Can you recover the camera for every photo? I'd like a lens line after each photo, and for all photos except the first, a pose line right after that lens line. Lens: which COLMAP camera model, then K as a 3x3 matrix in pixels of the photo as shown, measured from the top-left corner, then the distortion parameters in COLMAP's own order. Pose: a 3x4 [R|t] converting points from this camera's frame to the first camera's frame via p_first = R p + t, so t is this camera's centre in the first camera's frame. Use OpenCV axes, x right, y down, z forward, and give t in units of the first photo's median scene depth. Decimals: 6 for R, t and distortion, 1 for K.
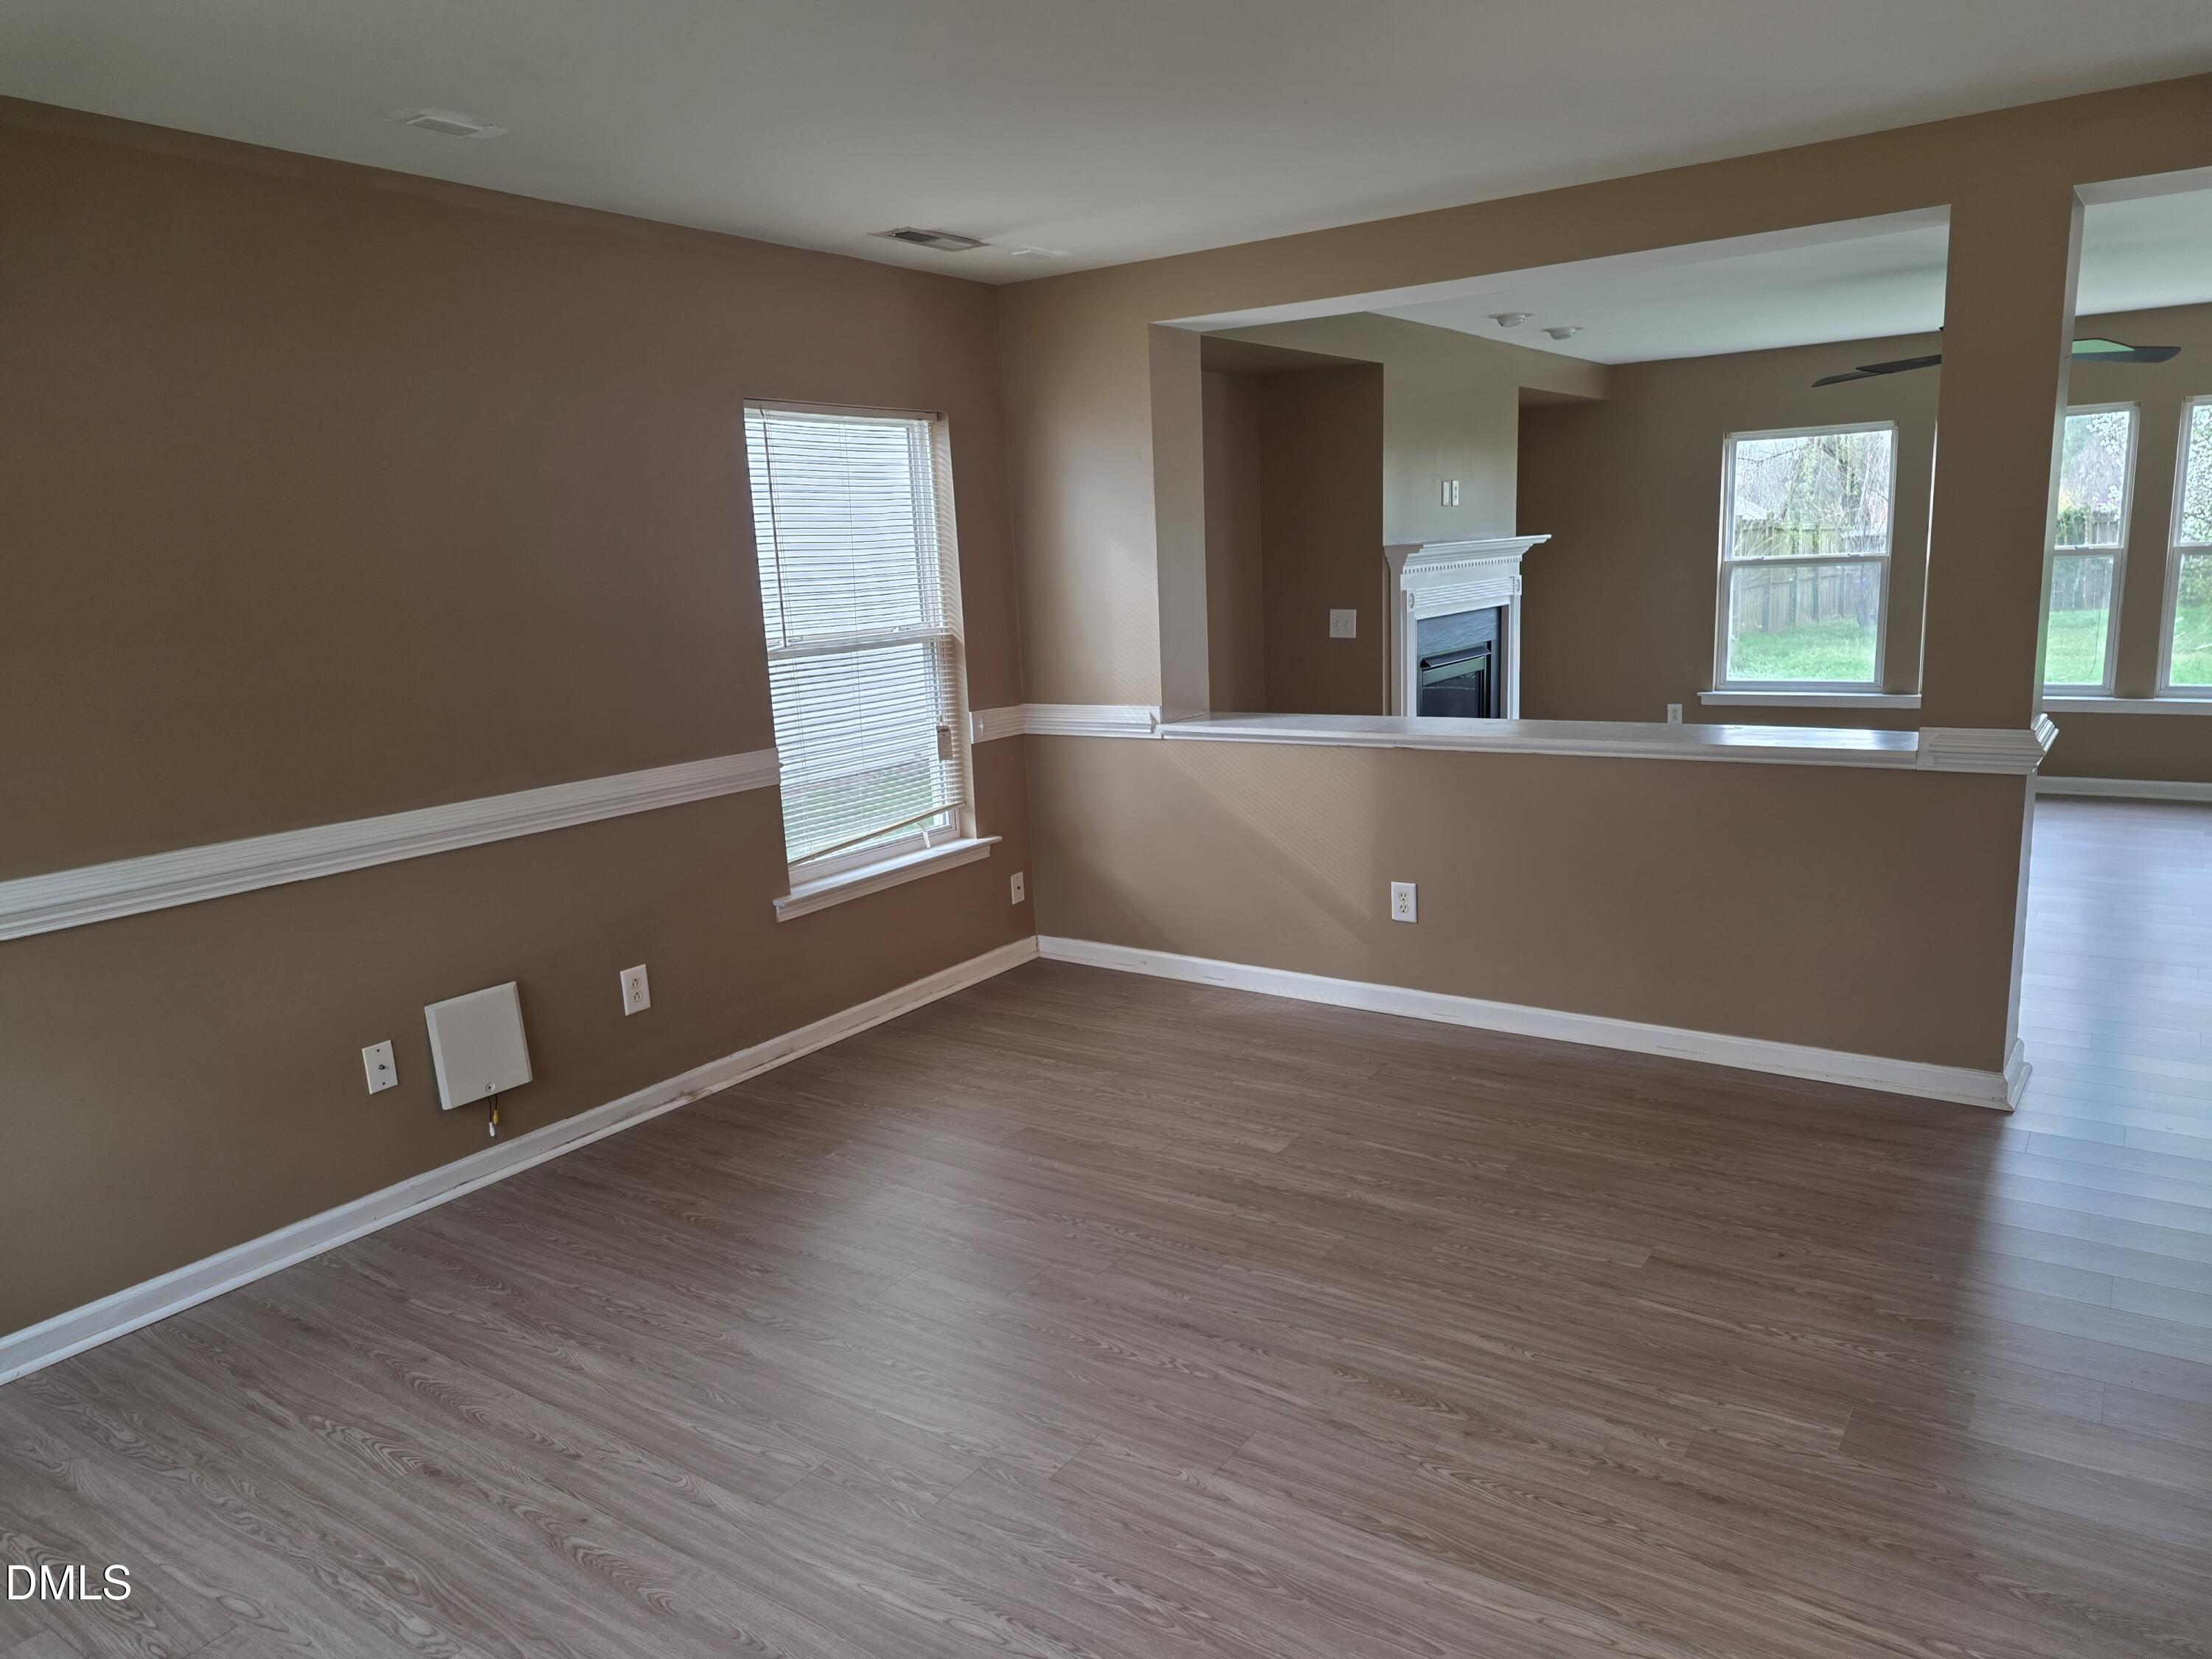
lens RADIAL K [[1460.6, 0, 1106.0], [0, 1460.6, 829.5], [0, 0, 1]] dist [0.092569, -0.107922]
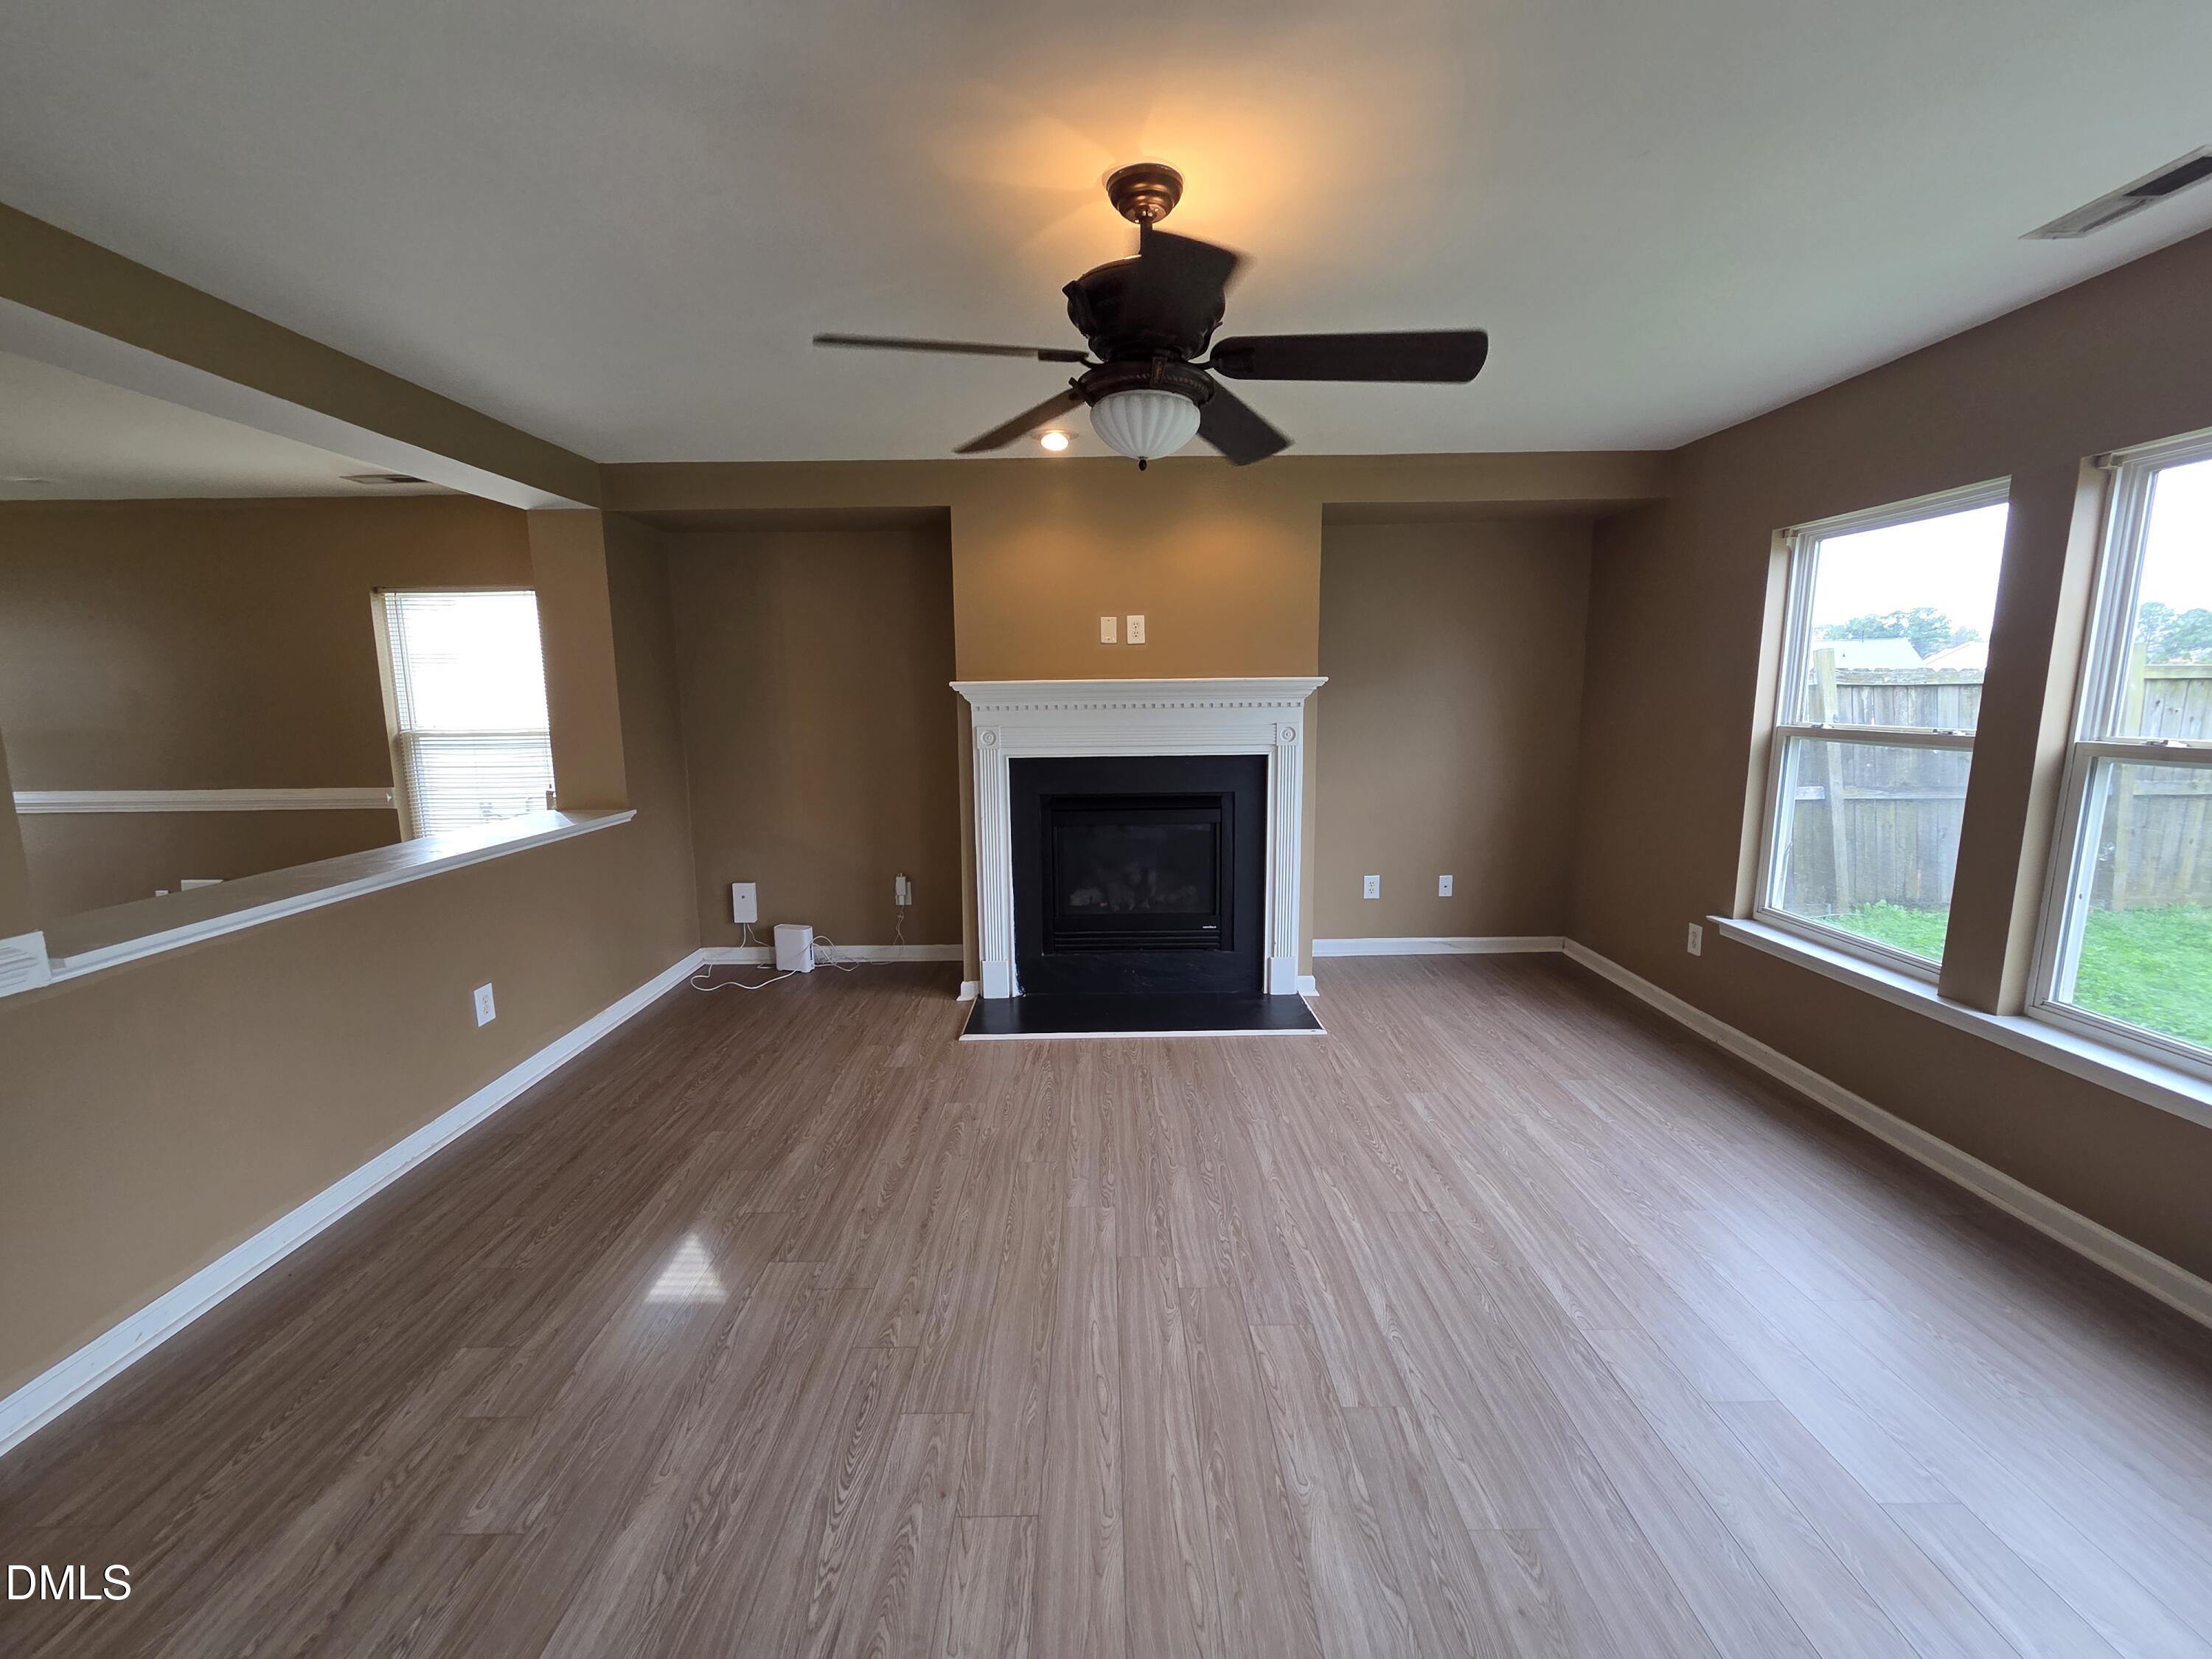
lens RADIAL K [[906.9, 0, 1106.0], [0, 906.9, 829.5], [0, 0, 1]] dist [-0.000390, 0.002644]
pose [[0.575517, 0.162179, -0.801547, 1.140045], [-0.168626, 0.982610, 0.077739, -0.234384], [0.800216, 0.090421, 0.592857, 1.061077]]
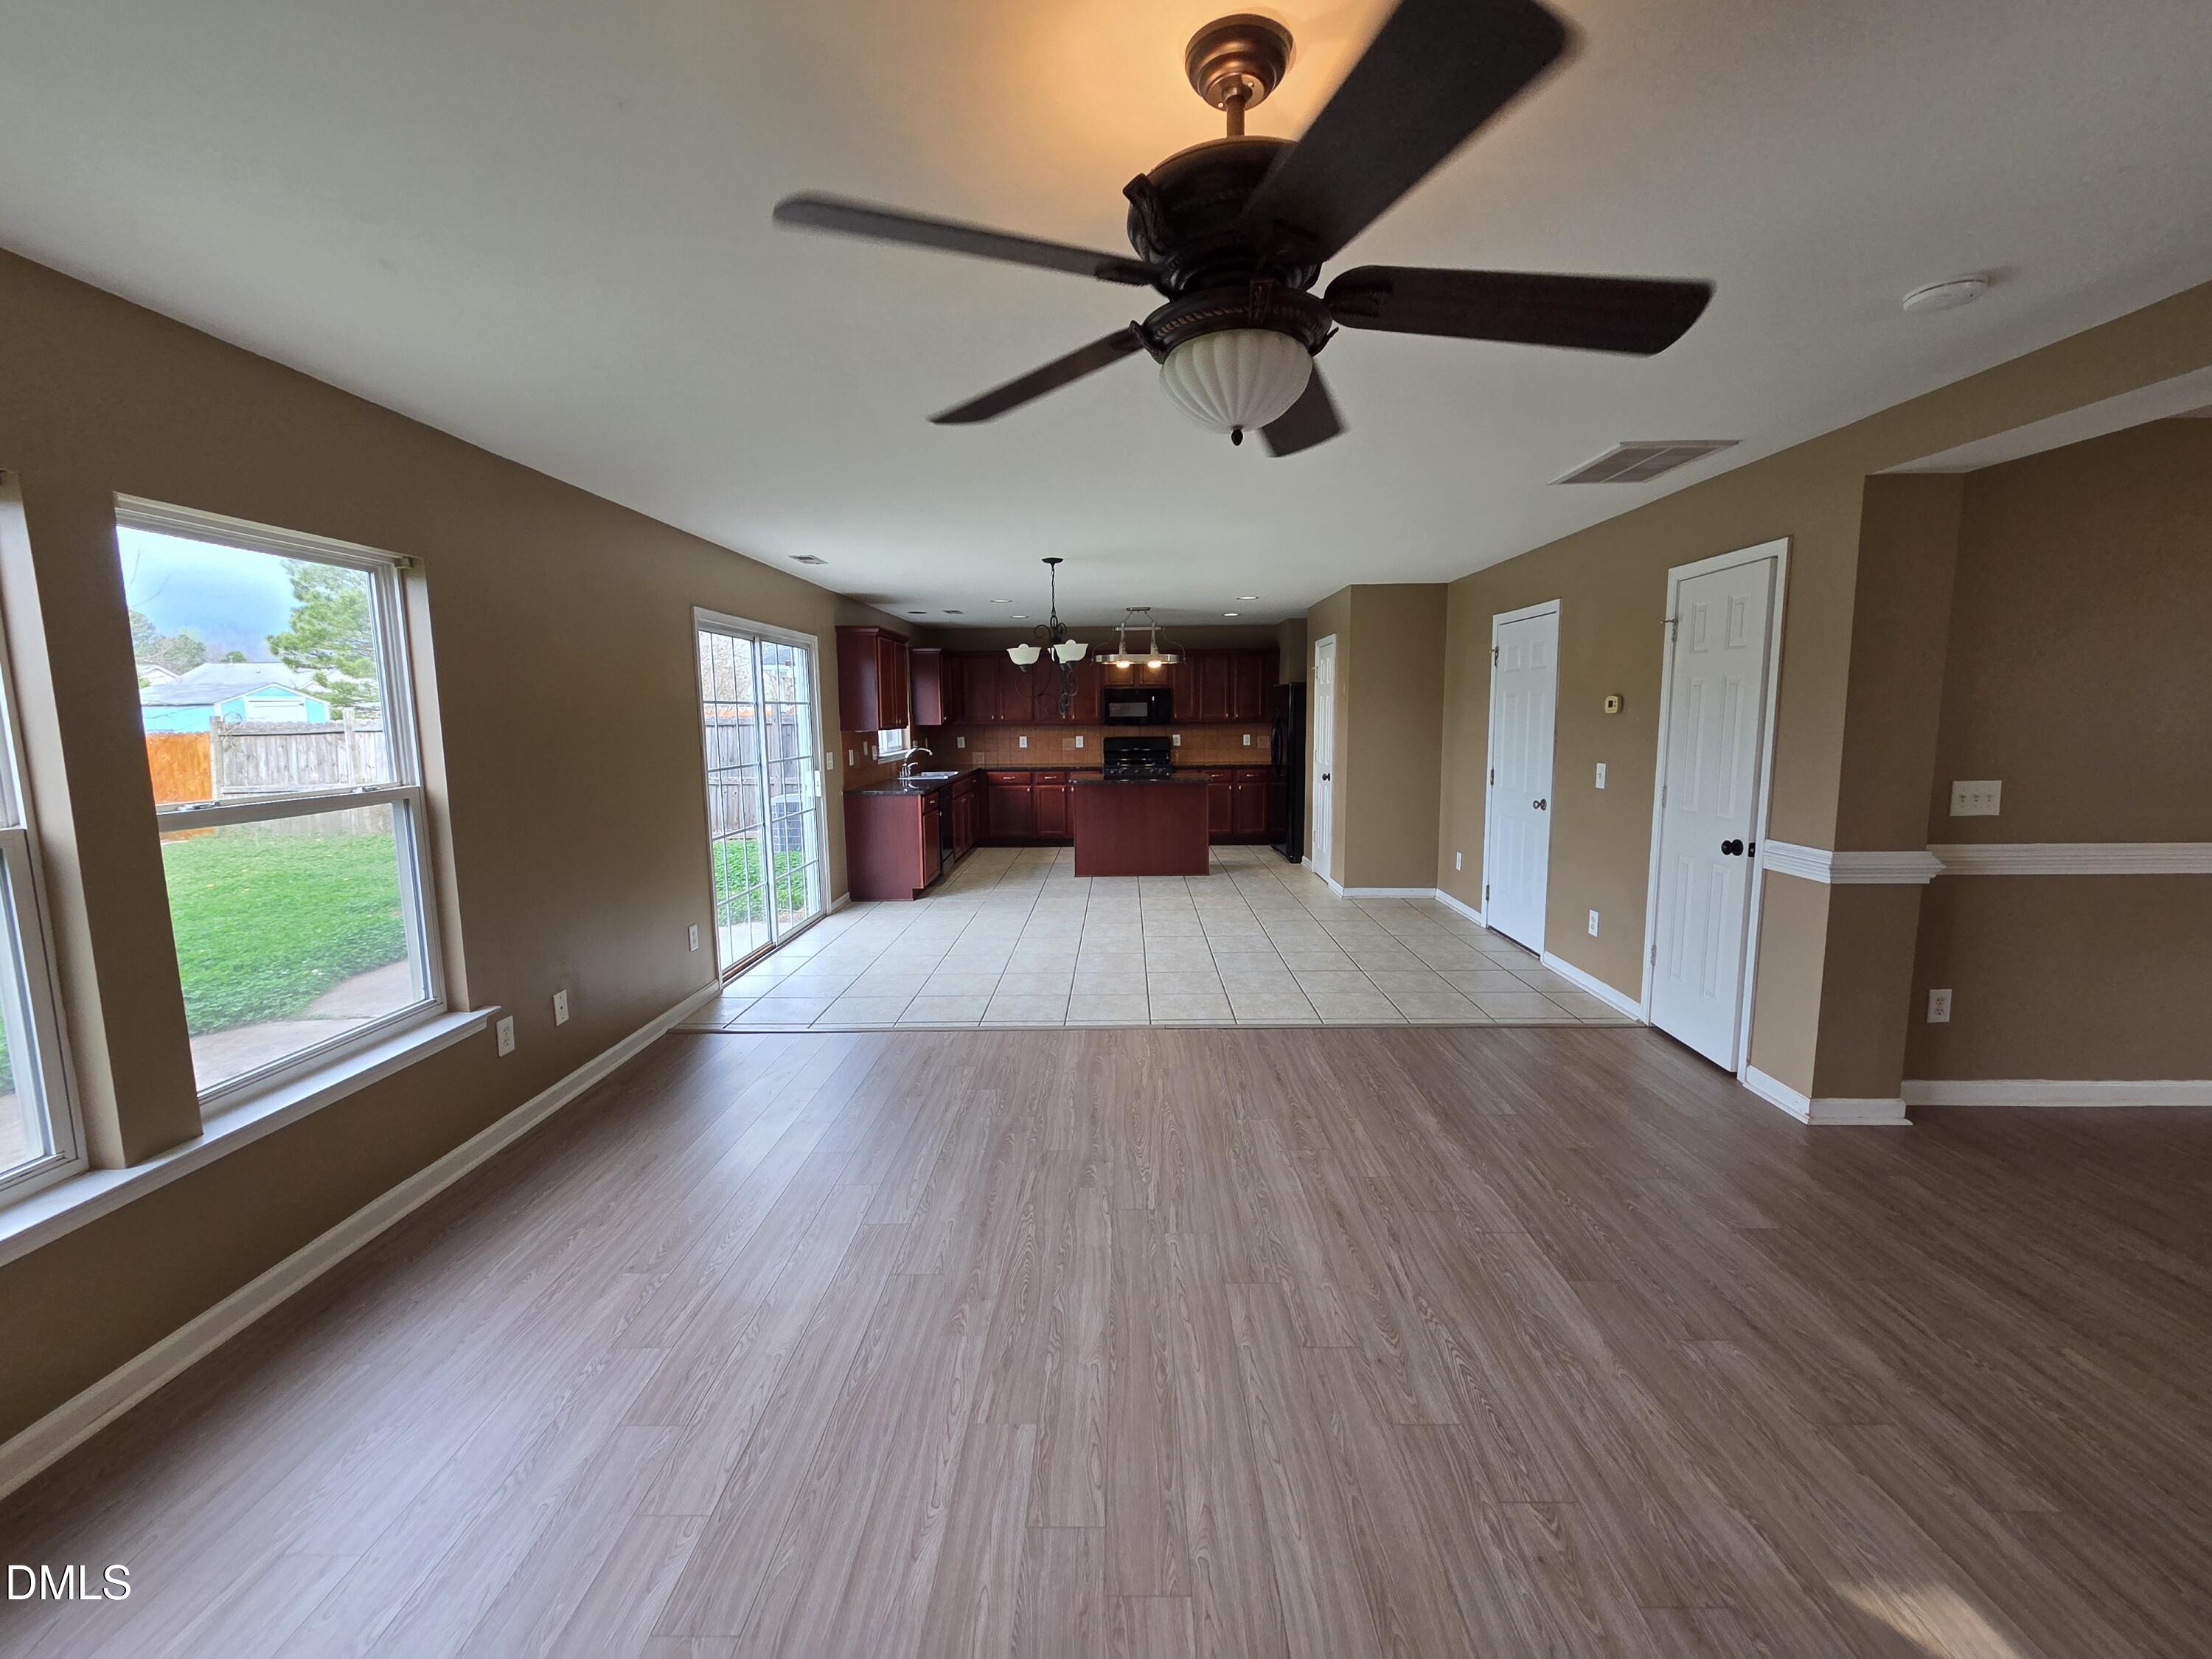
lens RADIAL K [[906.9, 0, 1106.0], [0, 906.9, 829.5], [0, 0, 1]] dist [-0.000390, 0.002644]
pose [[-0.555317, -0.059837, 0.829483, 0.543346], [0.191524, 0.961397, 0.197573, -0.313745], [-0.809284, 0.268582, -0.522420, 1.547258]]
